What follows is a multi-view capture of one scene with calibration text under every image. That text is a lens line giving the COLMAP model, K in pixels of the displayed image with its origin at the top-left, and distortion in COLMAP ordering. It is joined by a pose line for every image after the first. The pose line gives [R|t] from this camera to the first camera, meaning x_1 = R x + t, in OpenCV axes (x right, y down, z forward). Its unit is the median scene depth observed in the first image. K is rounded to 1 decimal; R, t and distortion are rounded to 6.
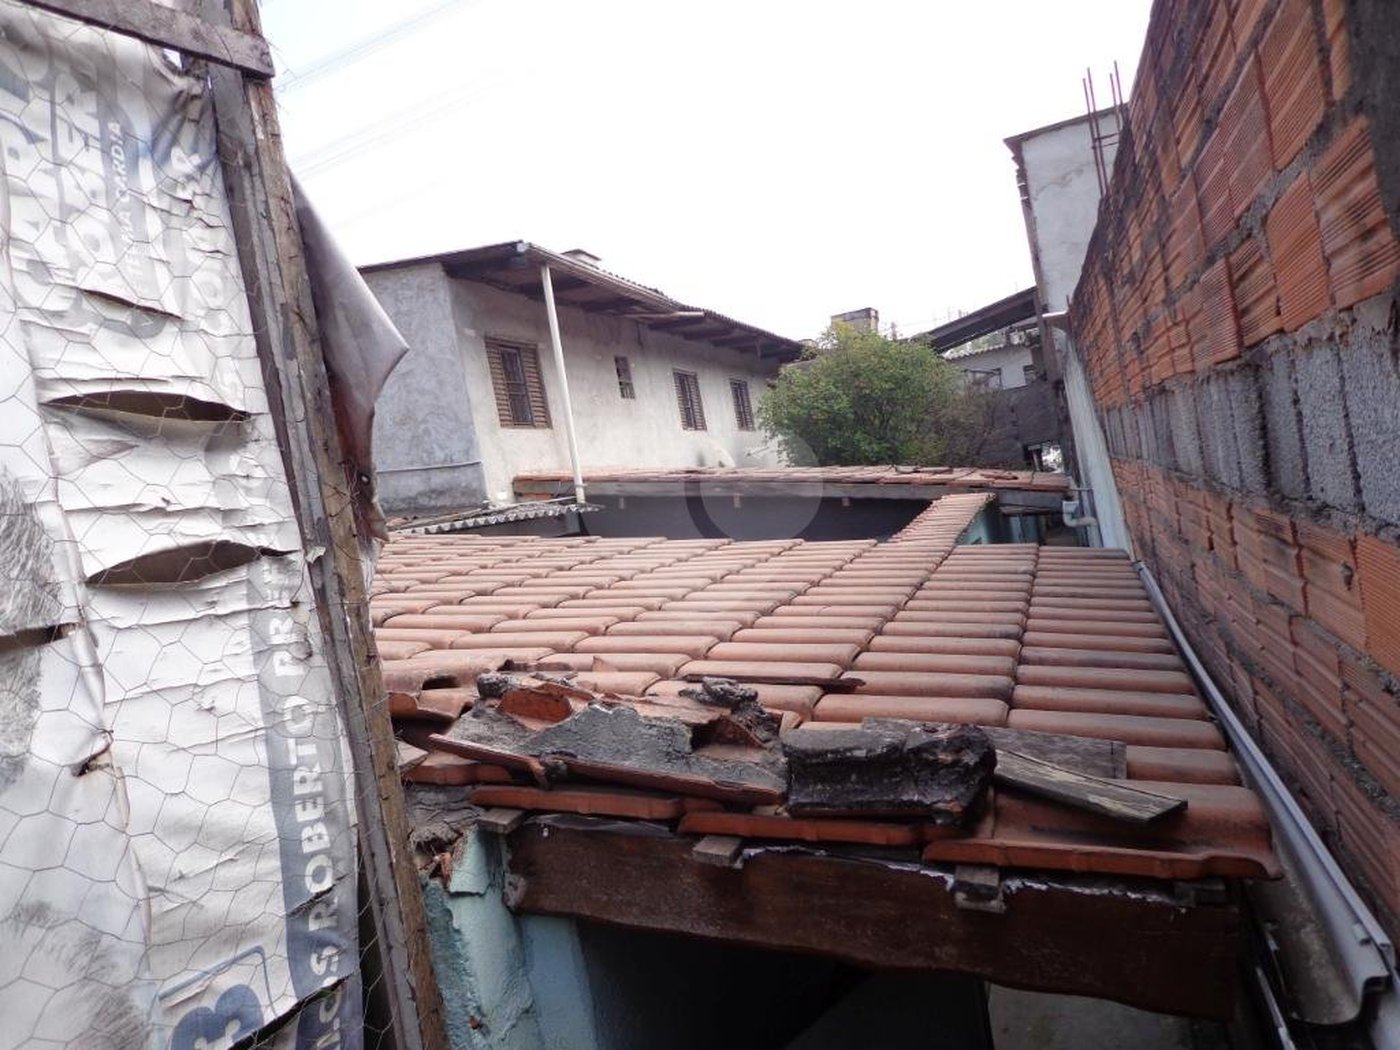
lens RADIAL K [[1018.0, 0, 700.0], [0, 1018.0, 525.0], [0, 0, 1]] dist [-0.014160, 0.007451]
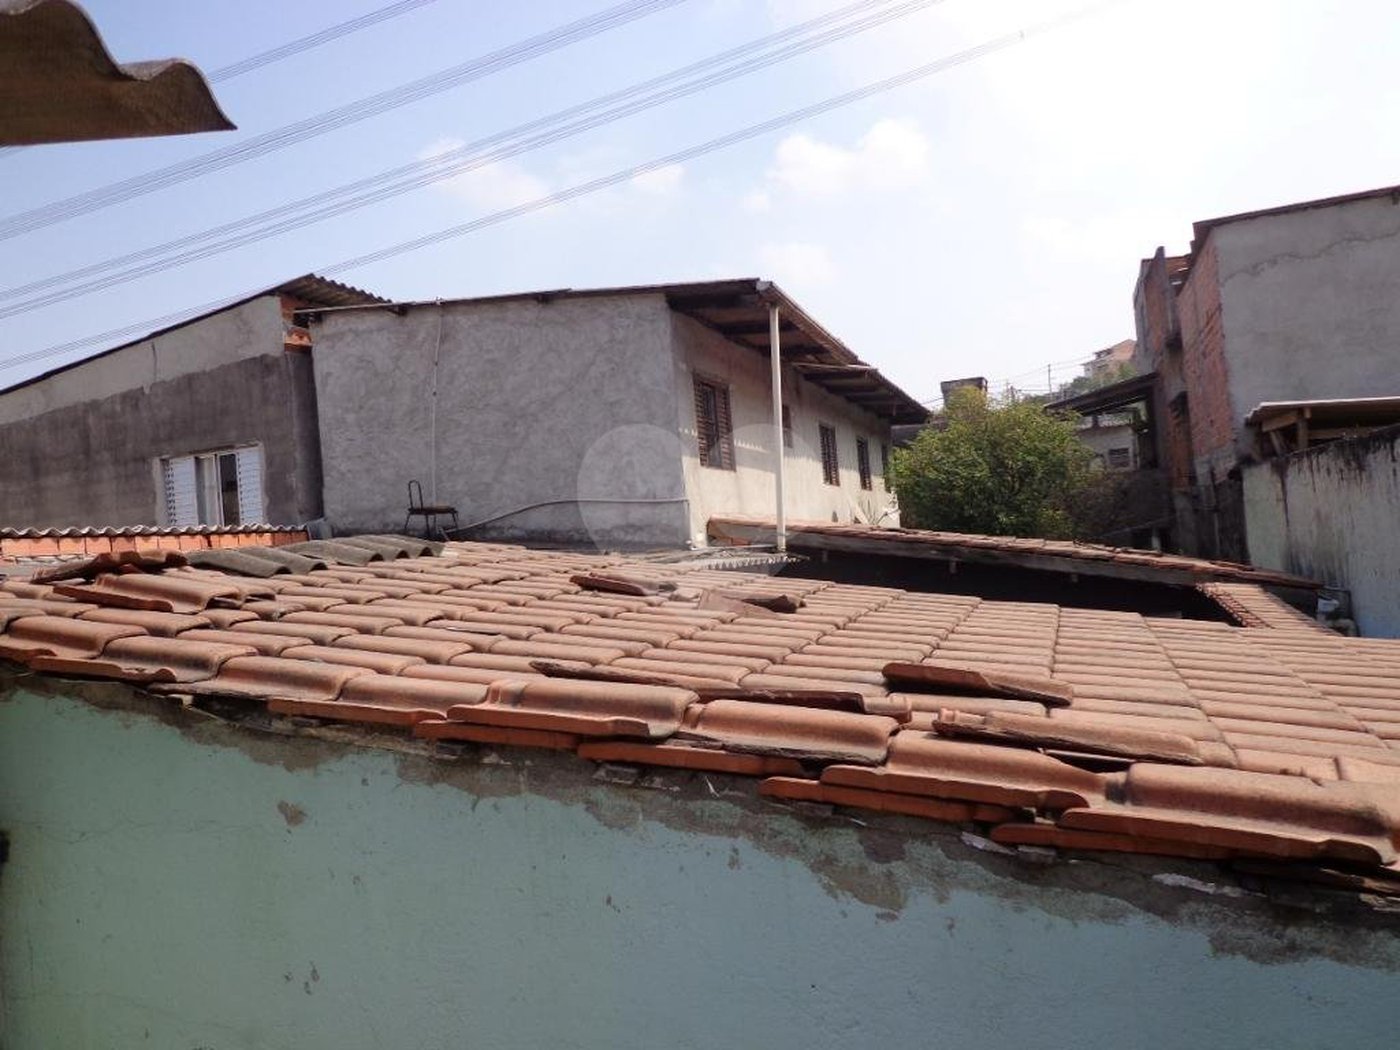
lens RADIAL K [[1018.0, 0, 700.0], [0, 1018.0, 525.0], [0, 0, 1]] dist [-0.014160, 0.007451]
pose [[0.995648, 0.093072, -0.004864, -0.191693], [-0.093198, 0.994477, -0.048262, 0.006394], [0.000345, 0.048506, 0.998823, 0.036250]]
